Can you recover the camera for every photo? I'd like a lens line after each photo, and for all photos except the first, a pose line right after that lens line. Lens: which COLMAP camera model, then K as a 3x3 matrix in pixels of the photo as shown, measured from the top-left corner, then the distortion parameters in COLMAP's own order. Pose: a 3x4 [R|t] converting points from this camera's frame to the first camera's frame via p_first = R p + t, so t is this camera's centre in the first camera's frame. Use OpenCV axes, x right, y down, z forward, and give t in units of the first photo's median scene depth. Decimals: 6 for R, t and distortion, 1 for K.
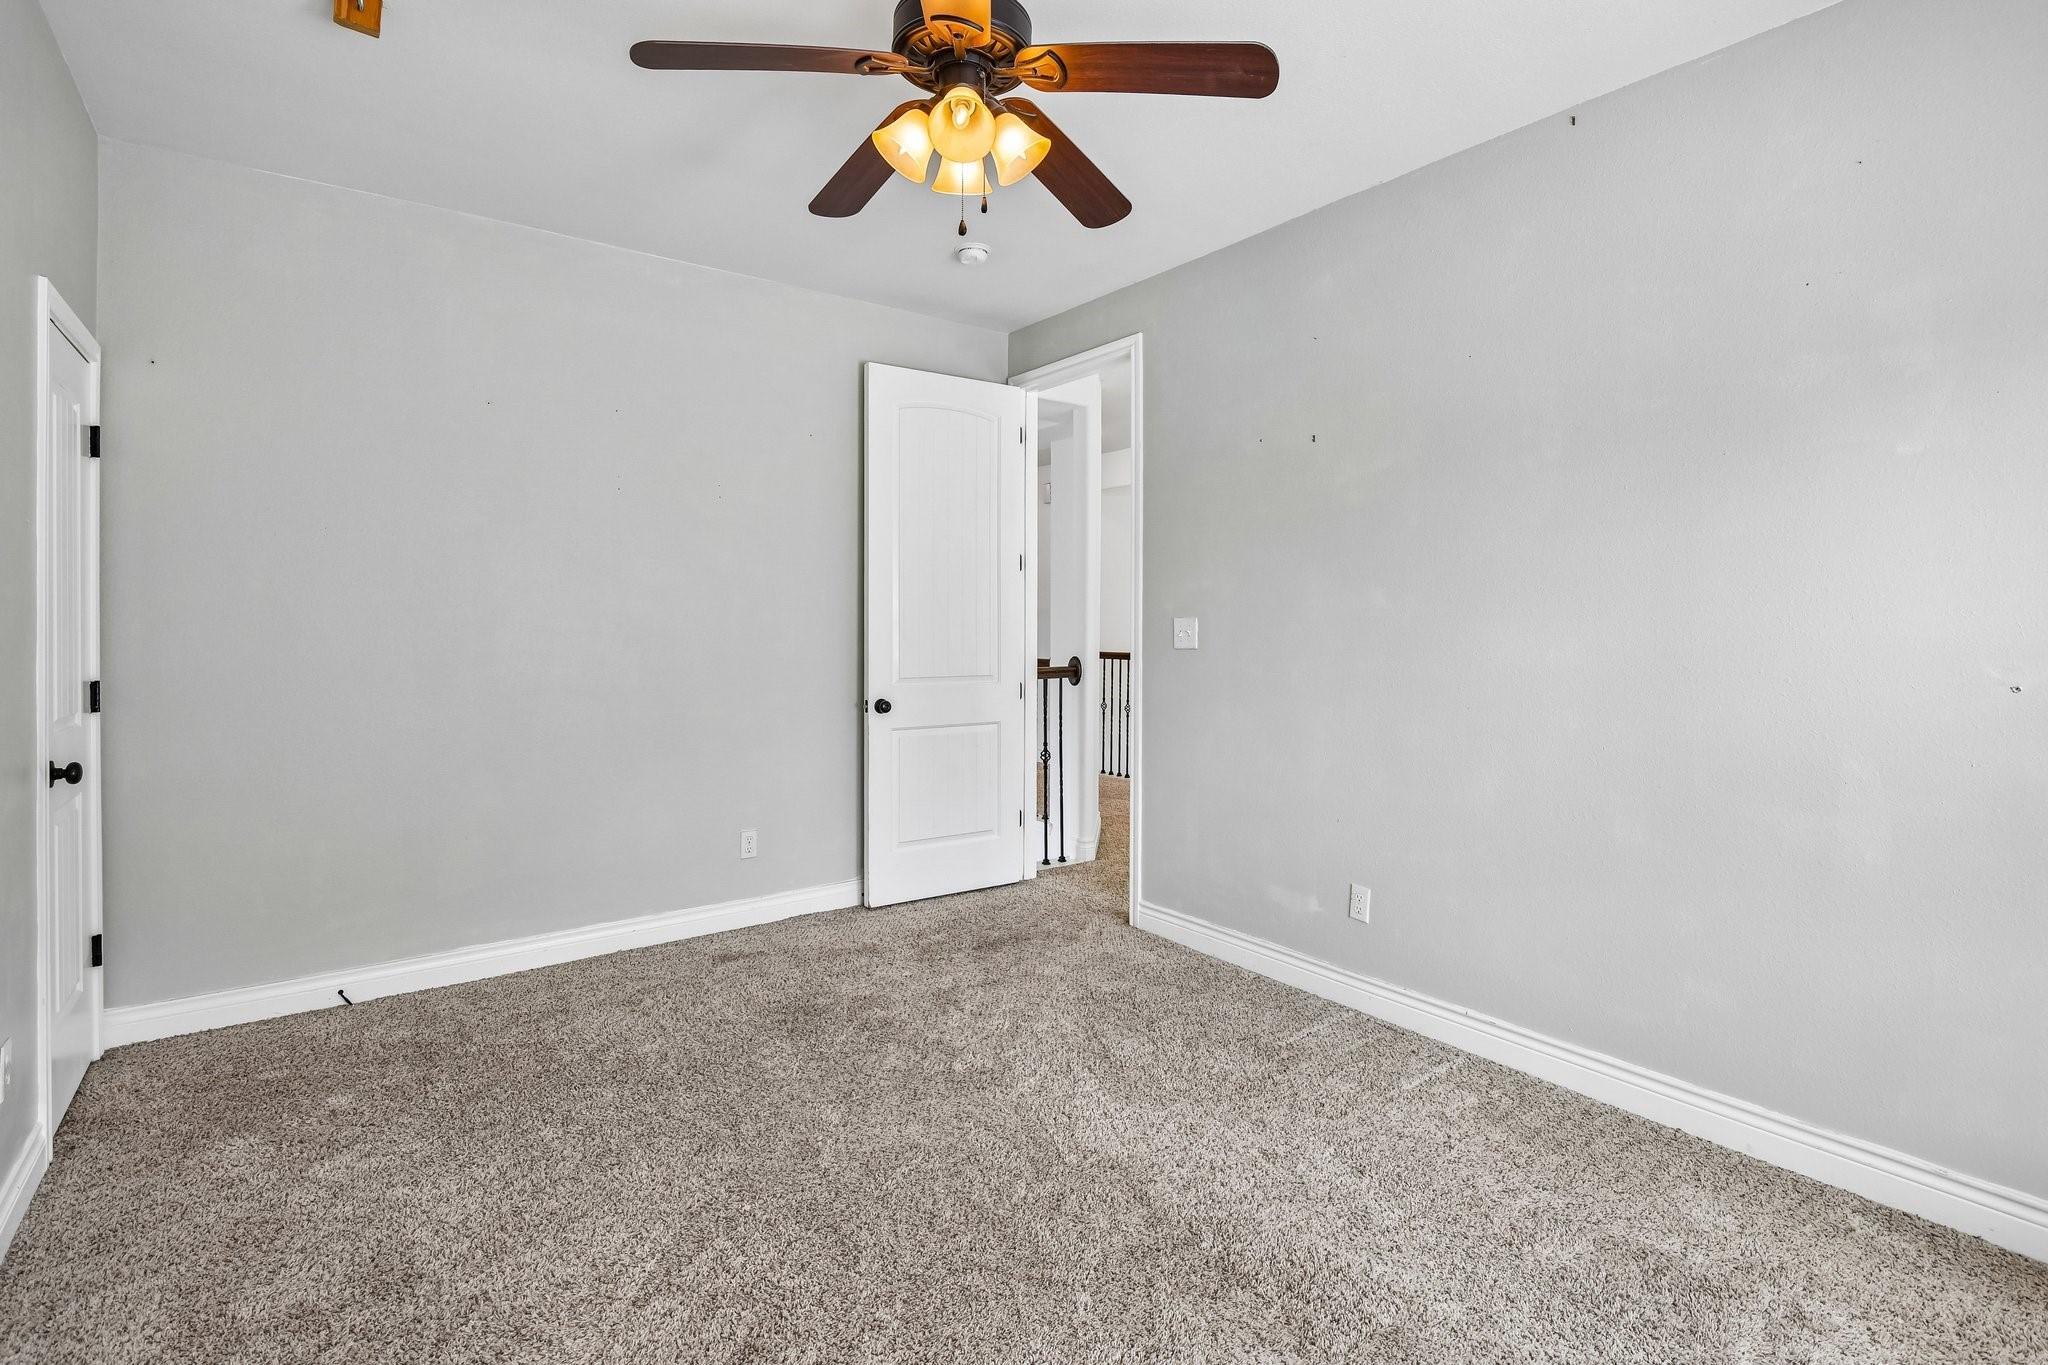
lens RADIAL K [[972.5, 0, 1027.4], [0, 972.5, 650.1], [0, 0, 1]] dist [0.000599, -0.000660]
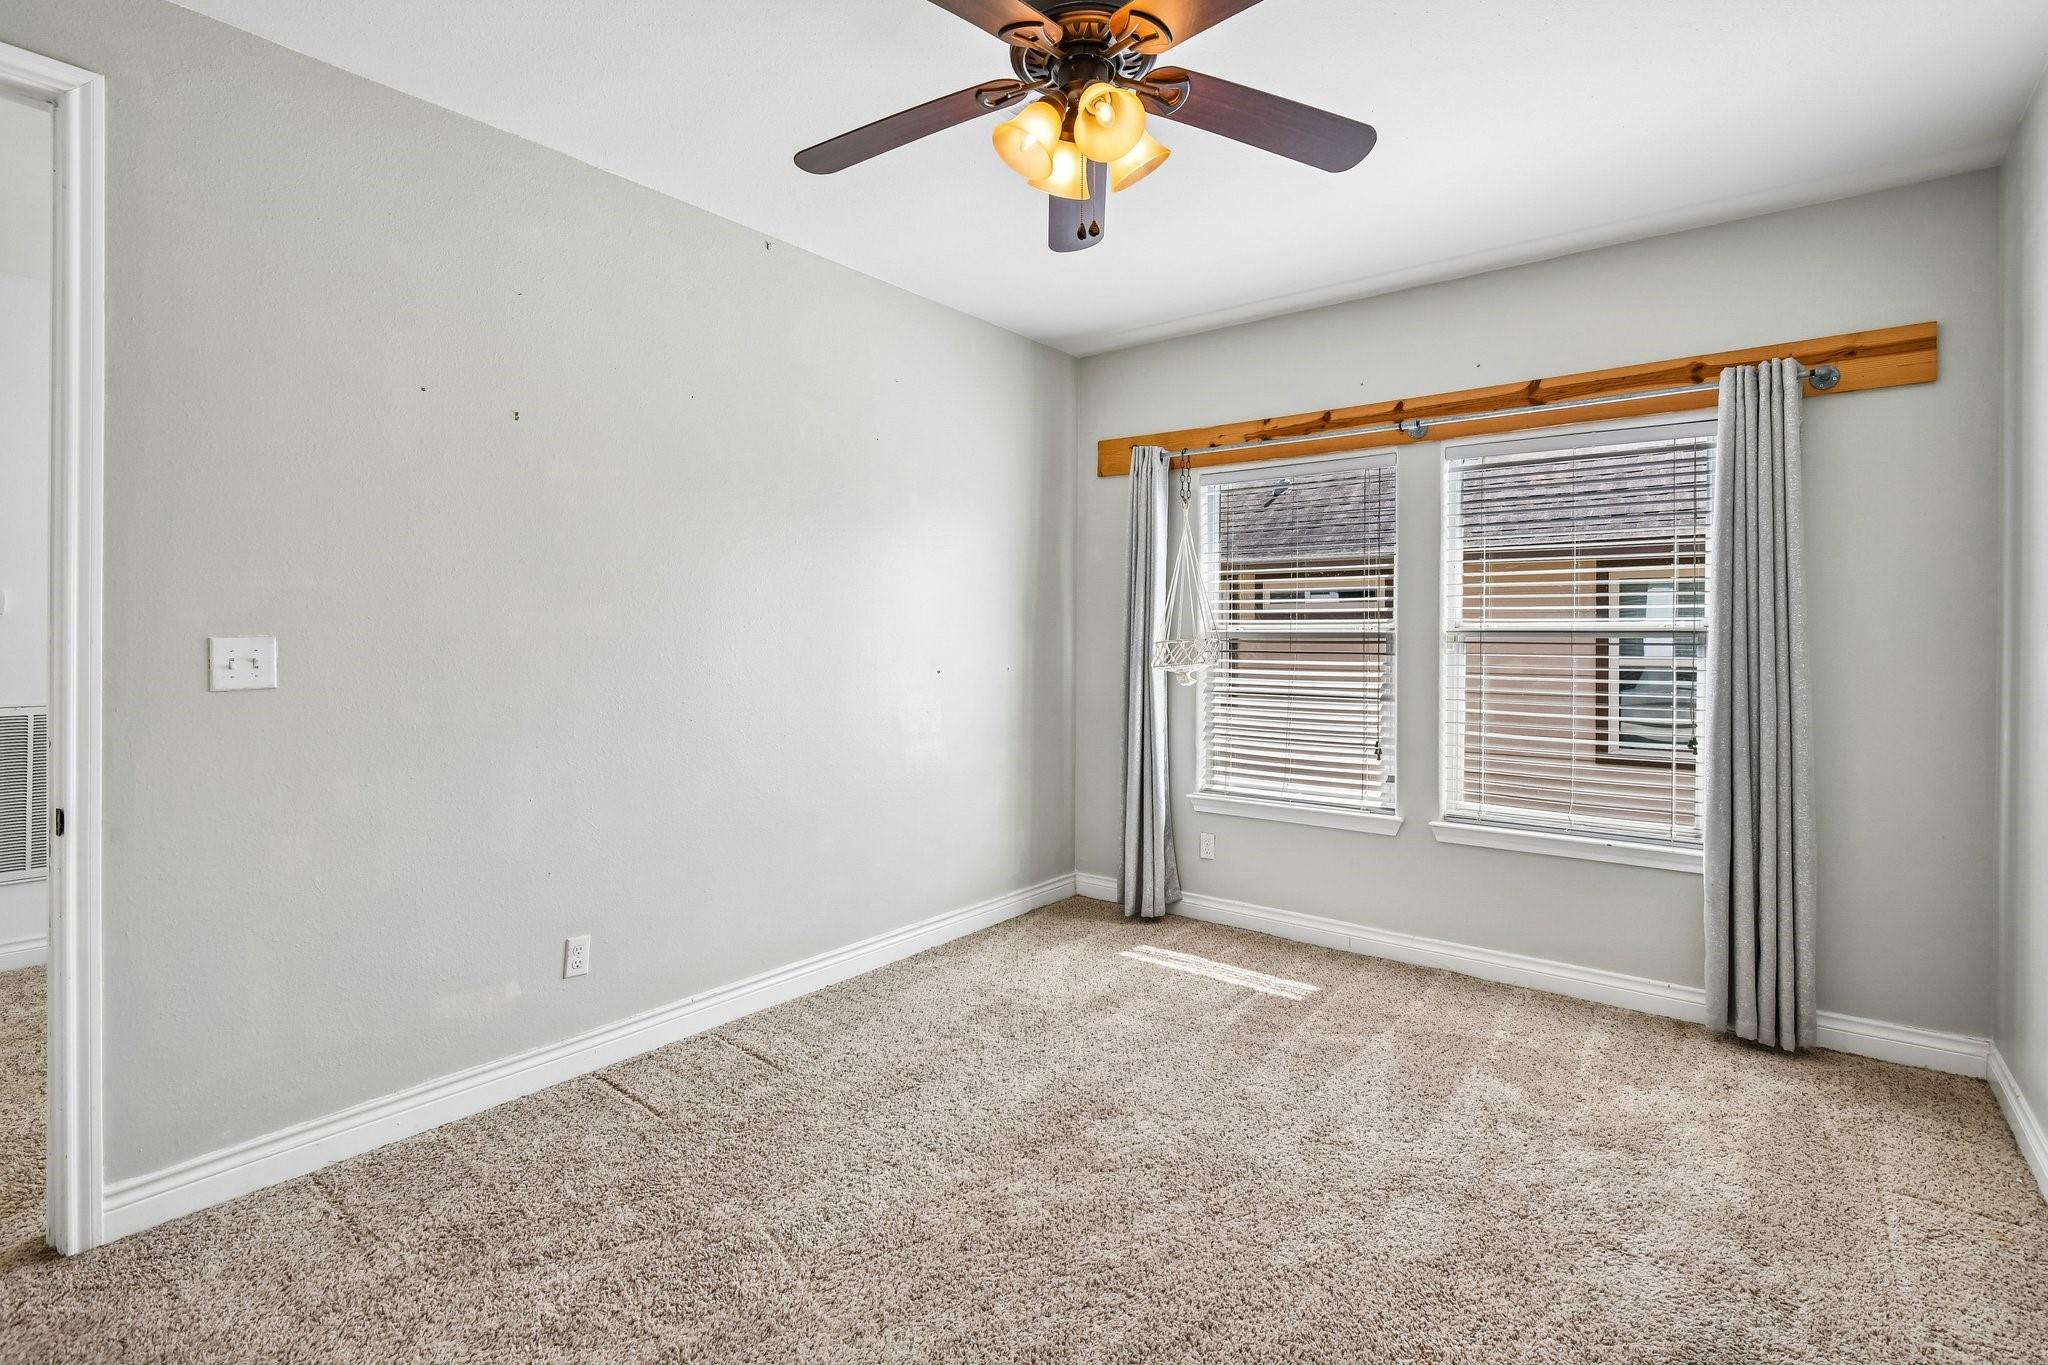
lens RADIAL K [[972.5, 0, 1027.4], [0, 972.5, 650.1], [0, 0, 1]] dist [0.000599, -0.000660]
pose [[-0.264739, -0.019905, 0.964115, -0.628811], [0.022327, 0.999392, 0.026764, -0.036158], [-0.964062, 0.028611, -0.264134, 0.833127]]
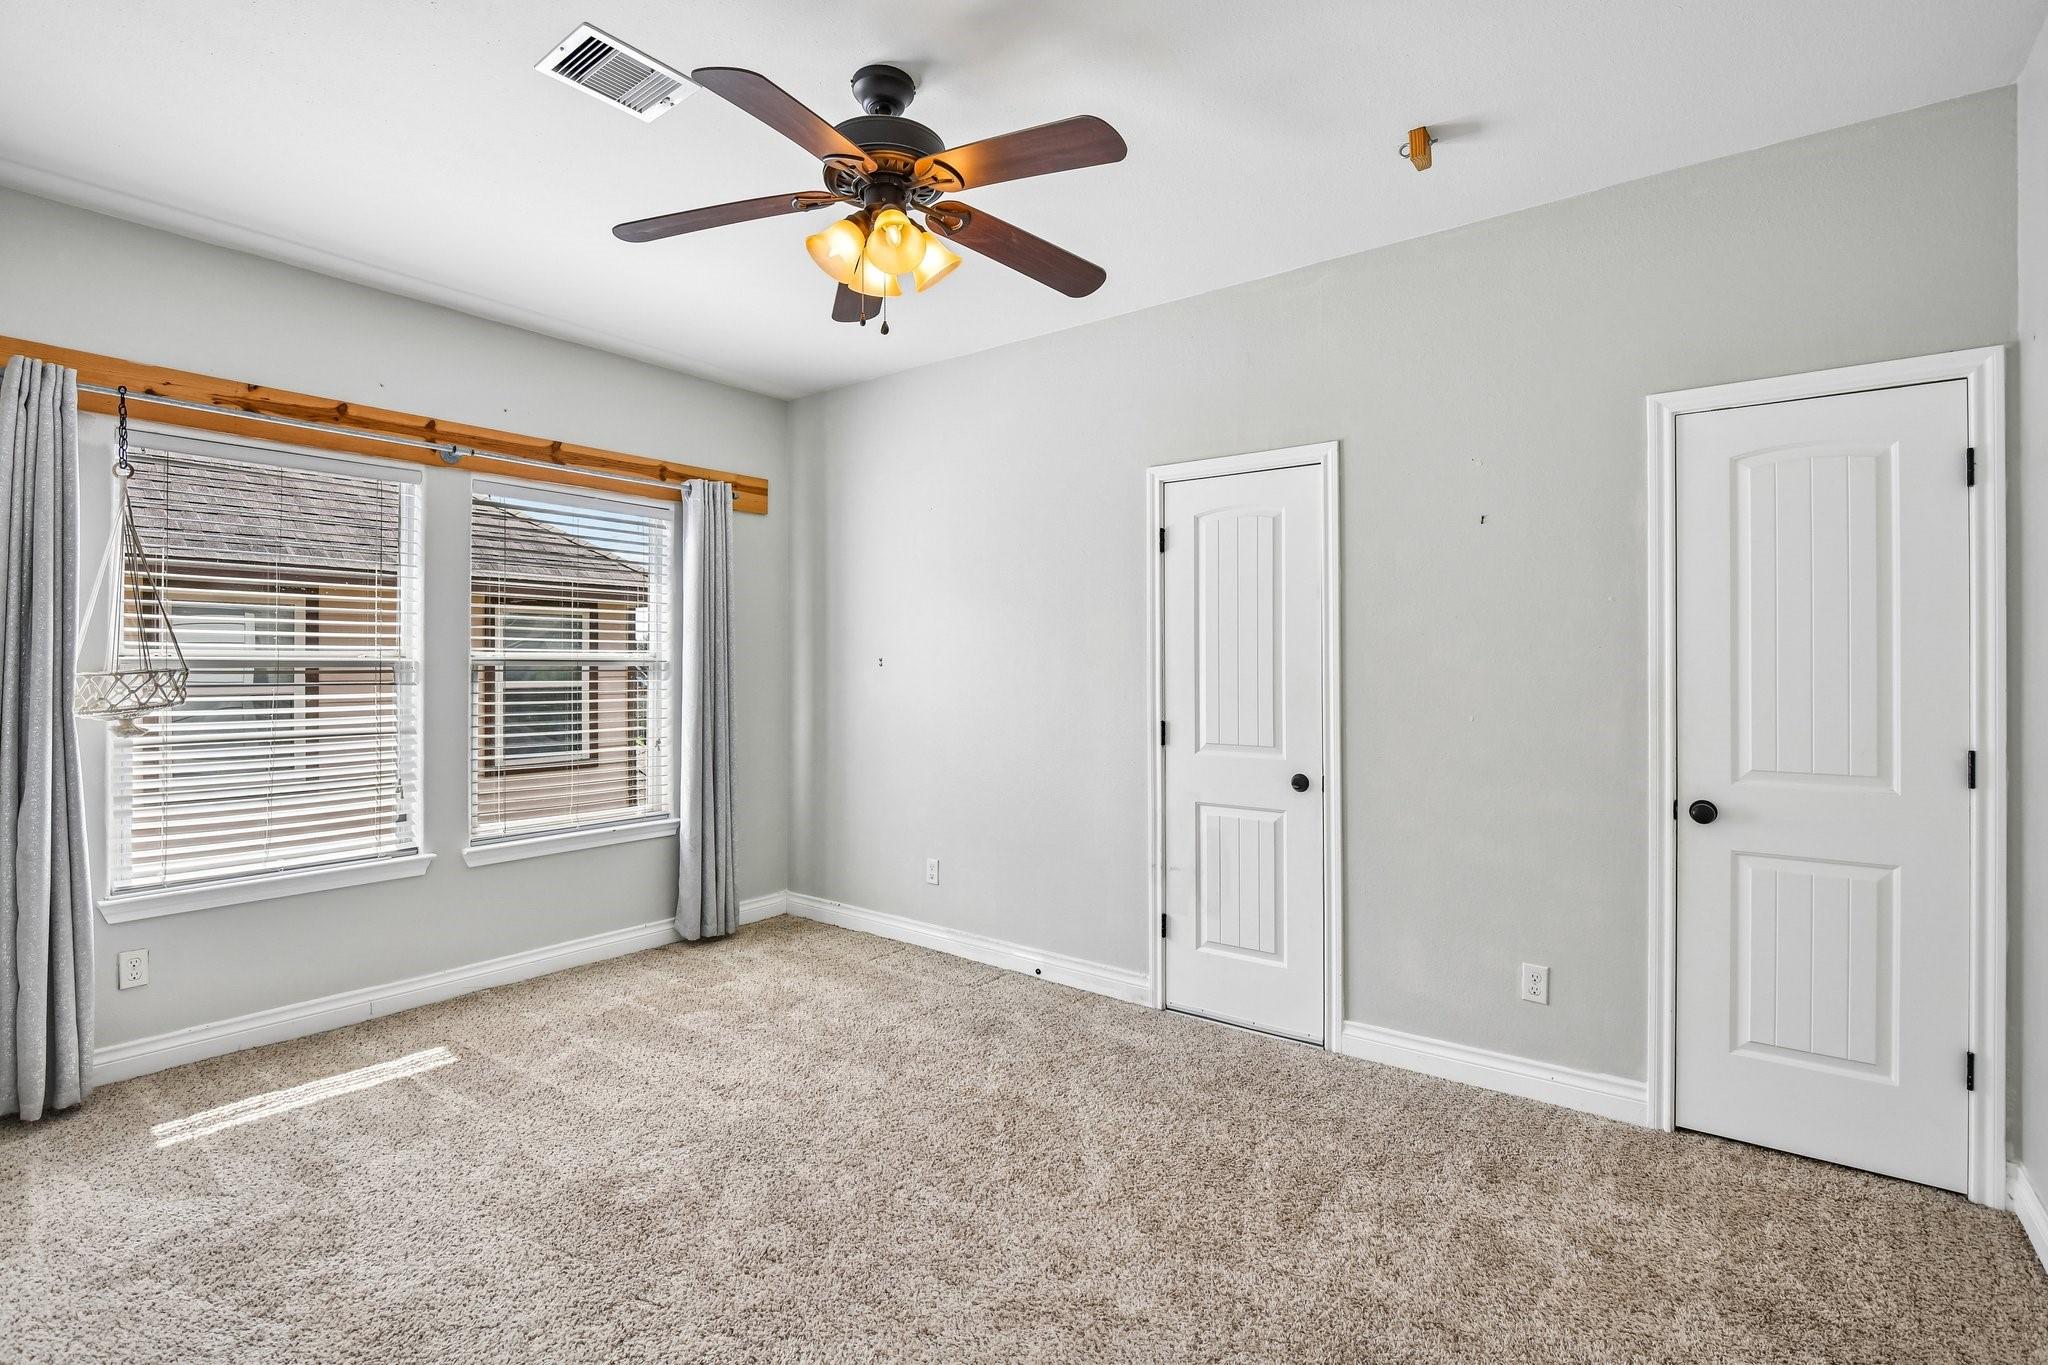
lens RADIAL K [[957.2, 0, 1024.0], [0, 957.2, 682.5], [0, 0, 1]] dist [-0.002343, -0.000709]
pose [[-0.960814, -0.000653, -0.277195, 0.042747], [-0.013379, 0.998941, 0.044020, -0.048857], [0.276872, 0.046003, -0.959805, 1.351661]]
